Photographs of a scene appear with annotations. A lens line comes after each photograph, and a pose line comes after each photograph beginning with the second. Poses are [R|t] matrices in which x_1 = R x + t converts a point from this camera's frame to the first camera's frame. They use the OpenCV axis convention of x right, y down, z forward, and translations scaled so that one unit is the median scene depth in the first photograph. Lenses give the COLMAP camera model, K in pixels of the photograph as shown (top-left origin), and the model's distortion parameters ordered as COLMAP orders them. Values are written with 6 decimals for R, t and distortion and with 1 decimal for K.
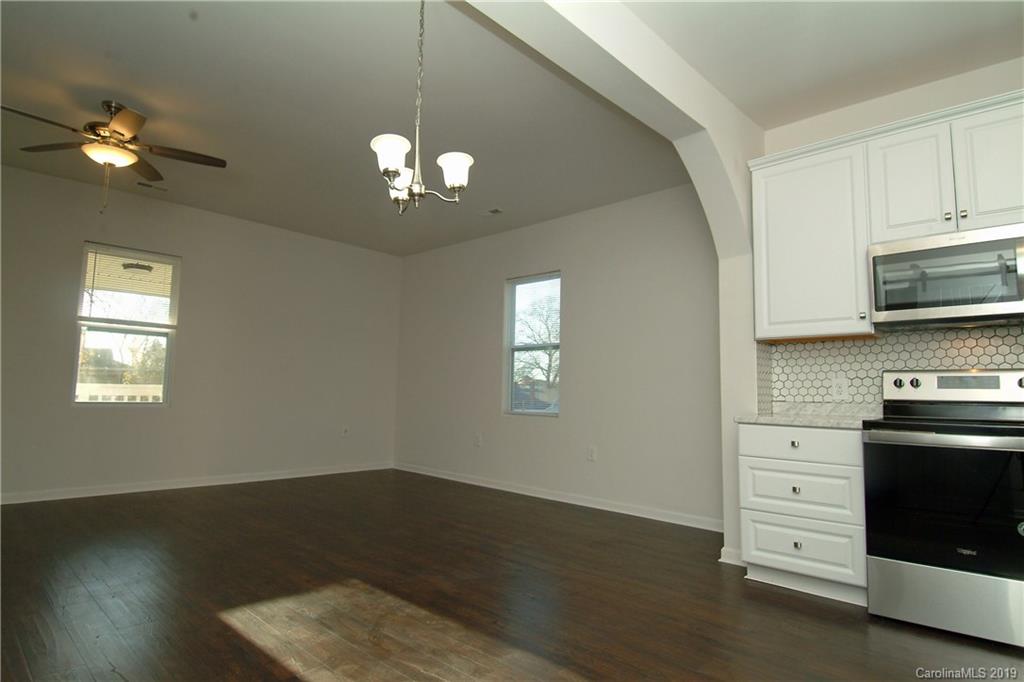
lens RADIAL K [[548.6, 0, 516.2], [0, 548.6, 343.0], [0, 0, 1]] dist [0.059182, -0.062797]
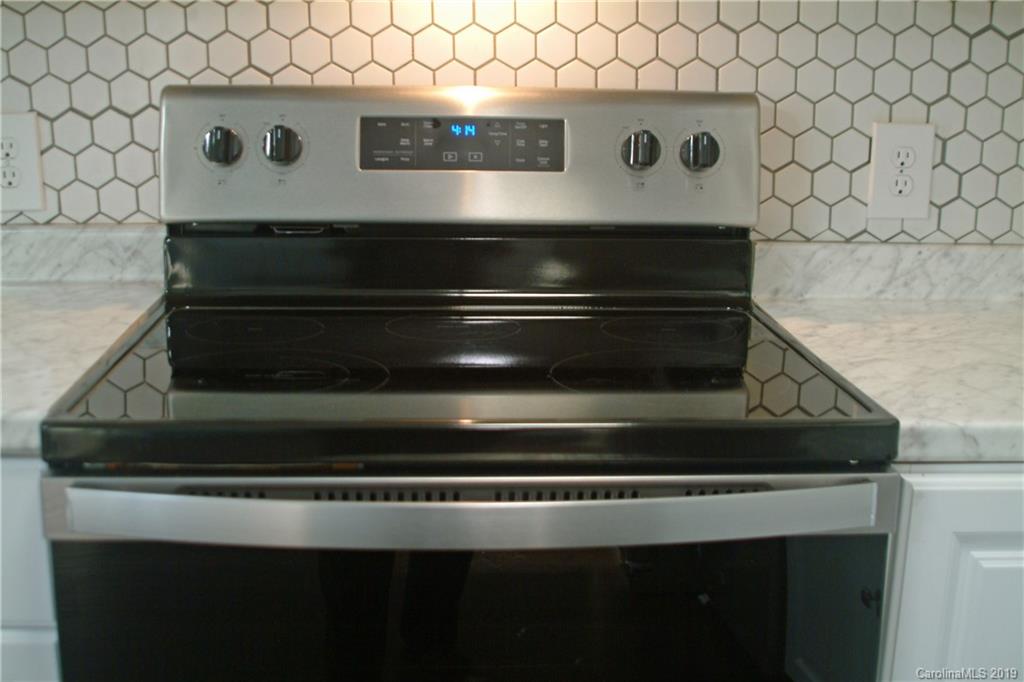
lens RADIAL K [[1279.7, 0, 512.3], [0, 1279.7, 341.2], [0, 0, 1]] dist [-0.102713, -0.010973]
pose [[0.694903, -0.166784, 0.699495, 0.396837], [-0.065597, 0.953974, 0.292627, -0.011356], [-0.716105, -0.249233, 0.651979, 0.561191]]
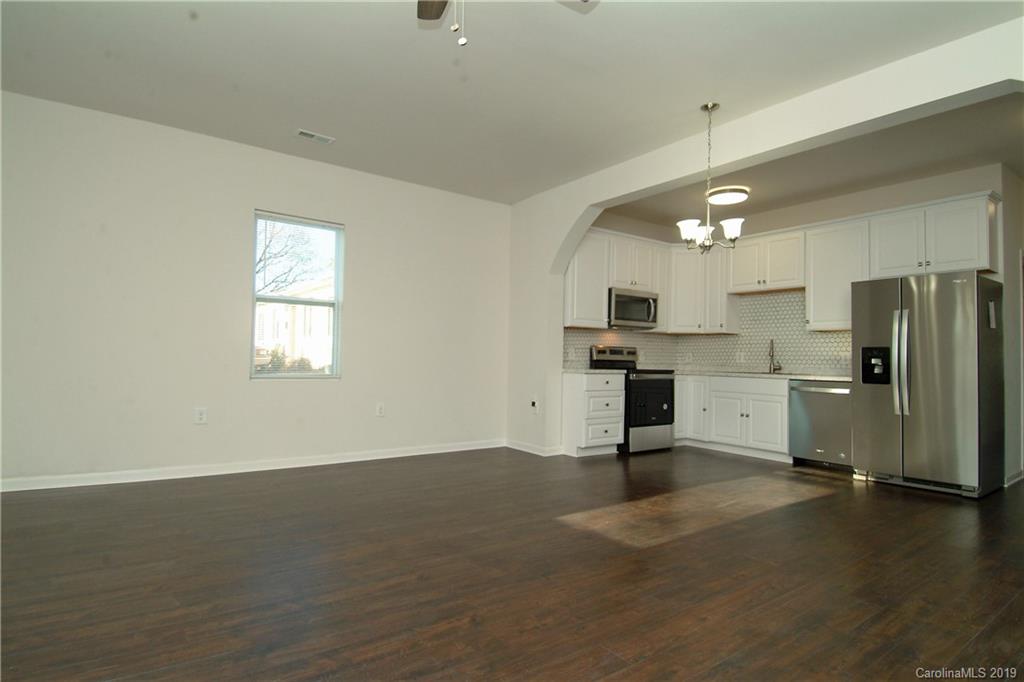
lens RADIAL K [[548.6, 0, 516.2], [0, 548.6, 343.0], [0, 0, 1]] dist [0.059182, -0.062797]
pose [[0.177694, 0.008051, 0.984053, -1.474780], [-0.107601, 0.994130, 0.011296, 0.048700], [-0.978185, -0.107892, 0.177518, 0.947316]]
